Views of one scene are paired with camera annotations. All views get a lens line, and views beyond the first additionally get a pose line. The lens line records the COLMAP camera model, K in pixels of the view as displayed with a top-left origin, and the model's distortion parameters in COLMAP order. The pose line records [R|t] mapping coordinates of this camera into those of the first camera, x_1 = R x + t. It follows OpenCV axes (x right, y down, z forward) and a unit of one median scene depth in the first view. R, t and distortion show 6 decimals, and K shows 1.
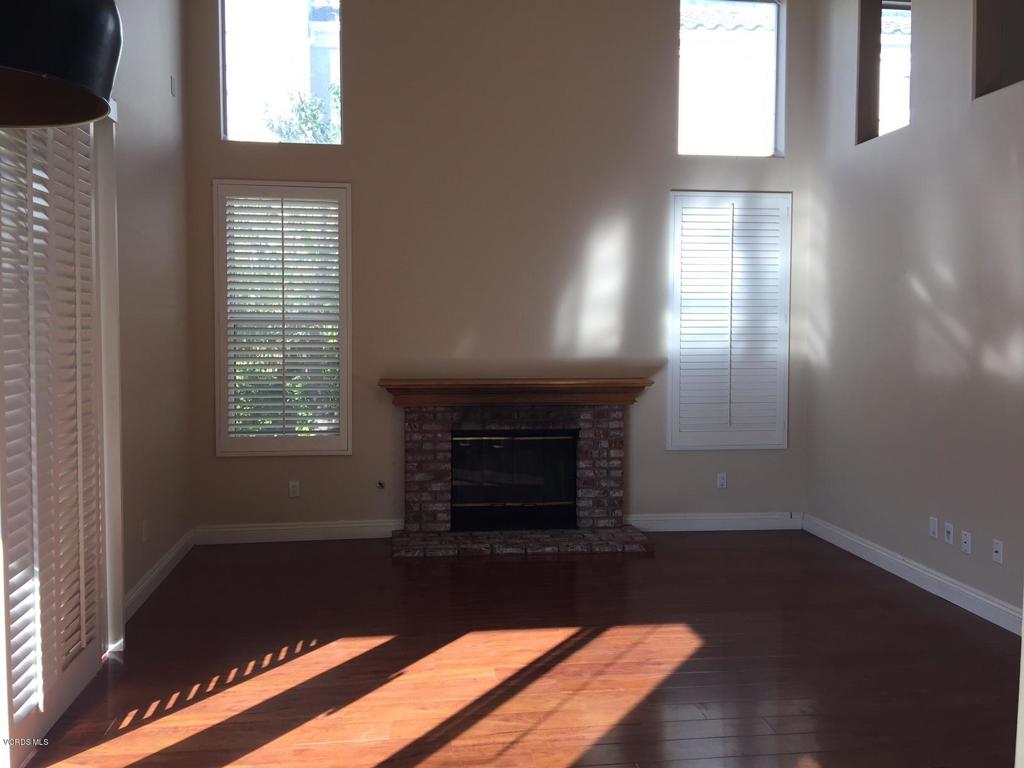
lens RADIAL K [[883.0, 0, 506.7], [0, 883.0, 382.3], [0, 0, 1]] dist [0.056152, -0.046612]
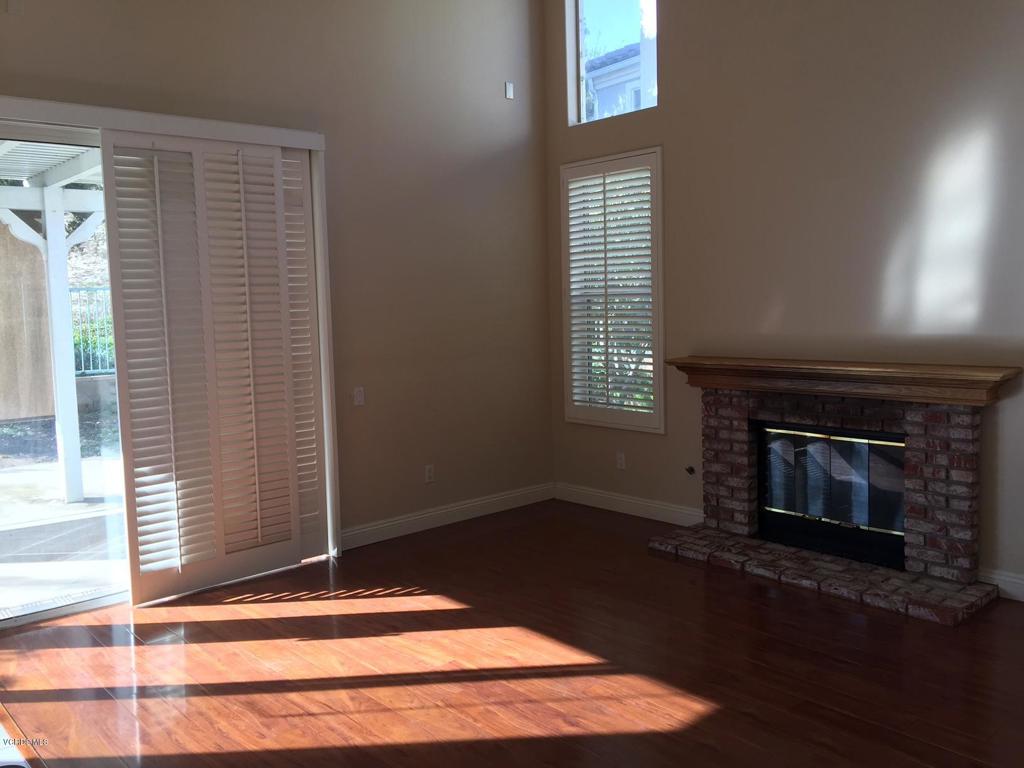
lens RADIAL K [[883.0, 0, 506.3], [0, 883.0, 381.2], [0, 0, 1]] dist [0.056152, -0.046612]
pose [[0.546392, 0.058475, -0.835486, 0.532523], [-0.025417, 0.998258, 0.053246, -0.021723], [0.837144, -0.007858, 0.546926, 0.346814]]
